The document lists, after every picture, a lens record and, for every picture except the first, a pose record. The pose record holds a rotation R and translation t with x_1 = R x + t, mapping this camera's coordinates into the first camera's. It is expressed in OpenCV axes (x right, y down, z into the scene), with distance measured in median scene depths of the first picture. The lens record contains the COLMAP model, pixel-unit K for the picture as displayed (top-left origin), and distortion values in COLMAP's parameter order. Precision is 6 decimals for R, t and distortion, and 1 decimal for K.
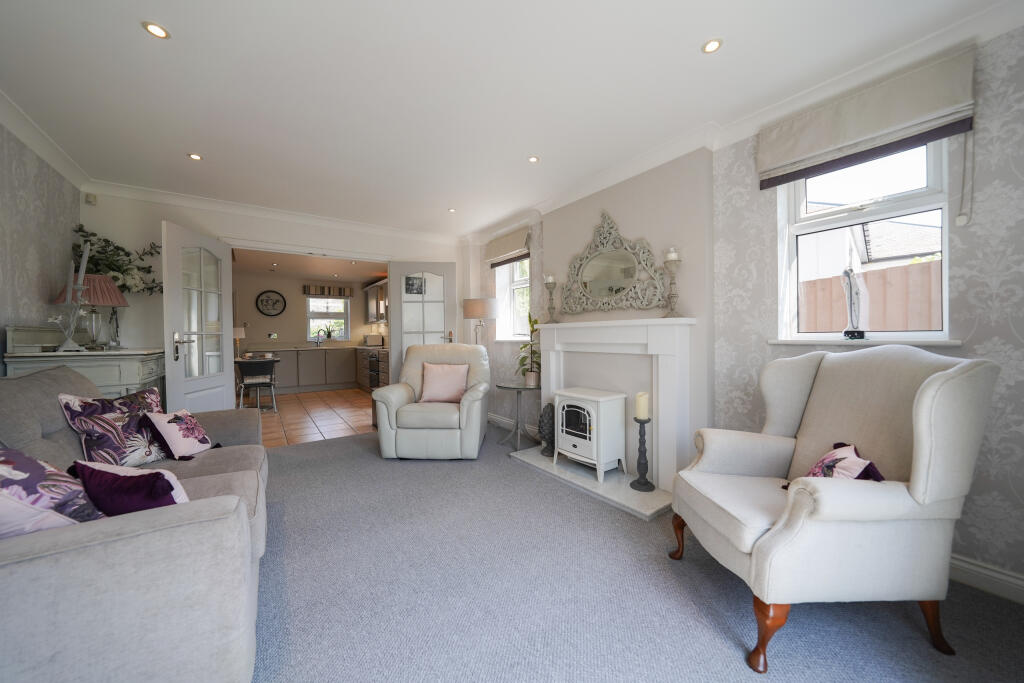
lens RADIAL K [[359.3, 0, 512.9], [0, 359.3, 344.8], [0, 0, 1]] dist [-0.009541, 0.001593]
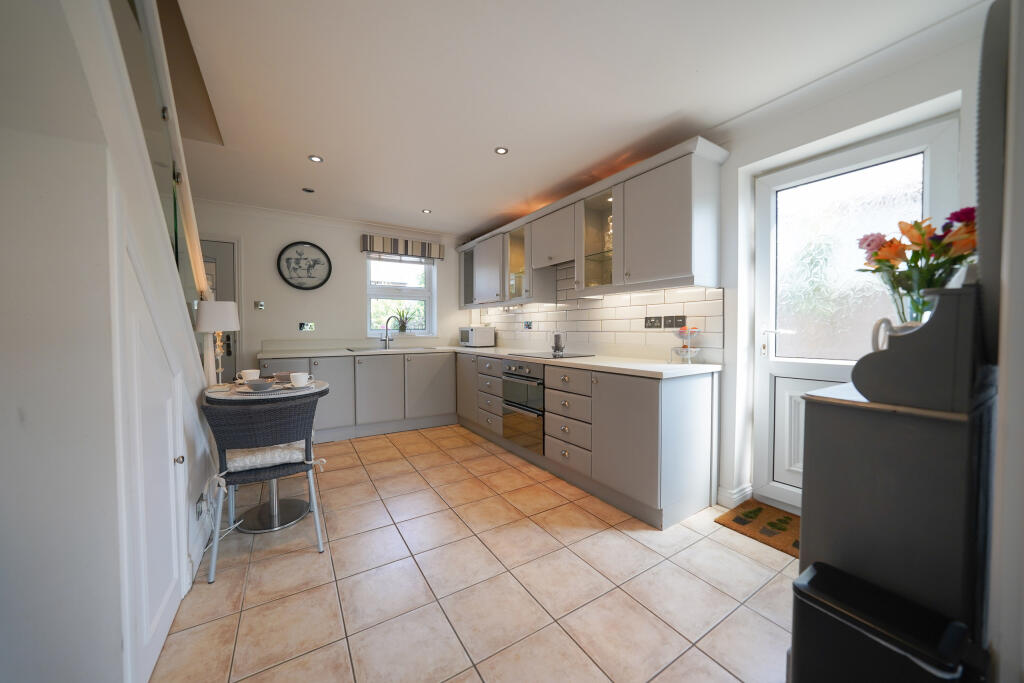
lens RADIAL K [[359.3, 0, 513.1], [0, 359.3, 345.1], [0, 0, 1]] dist [-0.009541, 0.001593]
pose [[0.997966, 0.013793, -0.062235, -0.317288], [-0.012746, 0.999771, 0.017186, -0.010073], [0.062457, -0.016358, 0.997914, 0.464532]]
